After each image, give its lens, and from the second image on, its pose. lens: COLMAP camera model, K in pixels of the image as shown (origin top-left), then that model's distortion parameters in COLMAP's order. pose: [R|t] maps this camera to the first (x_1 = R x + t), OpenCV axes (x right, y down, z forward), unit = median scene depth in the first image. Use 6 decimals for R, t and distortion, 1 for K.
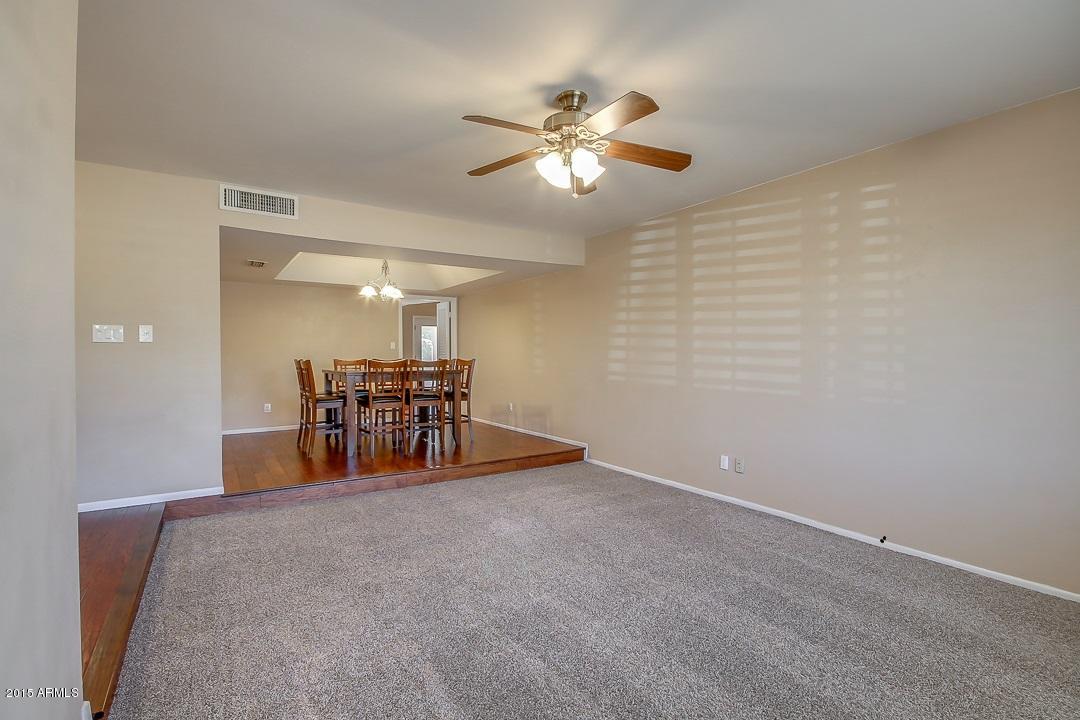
lens RADIAL K [[503.3, 0, 538.0], [0, 503.3, 356.4], [0, 0, 1]] dist [0.000206, -0.008078]
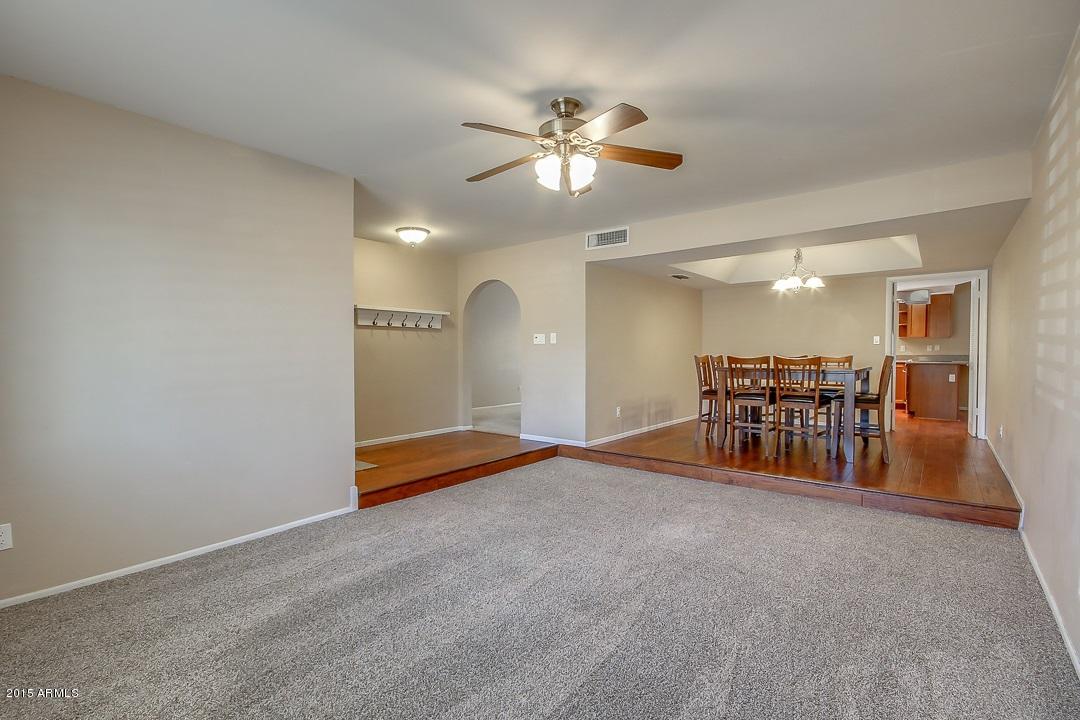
lens RADIAL K [[503.3, 0, 538.0], [0, 503.3, 356.4], [0, 0, 1]] dist [0.000206, -0.008078]
pose [[0.300786, 0.009904, -0.953640, 0.526115], [-0.001778, 0.999950, 0.009824, -0.001656], [0.953690, -0.001259, 0.300789, 0.318020]]
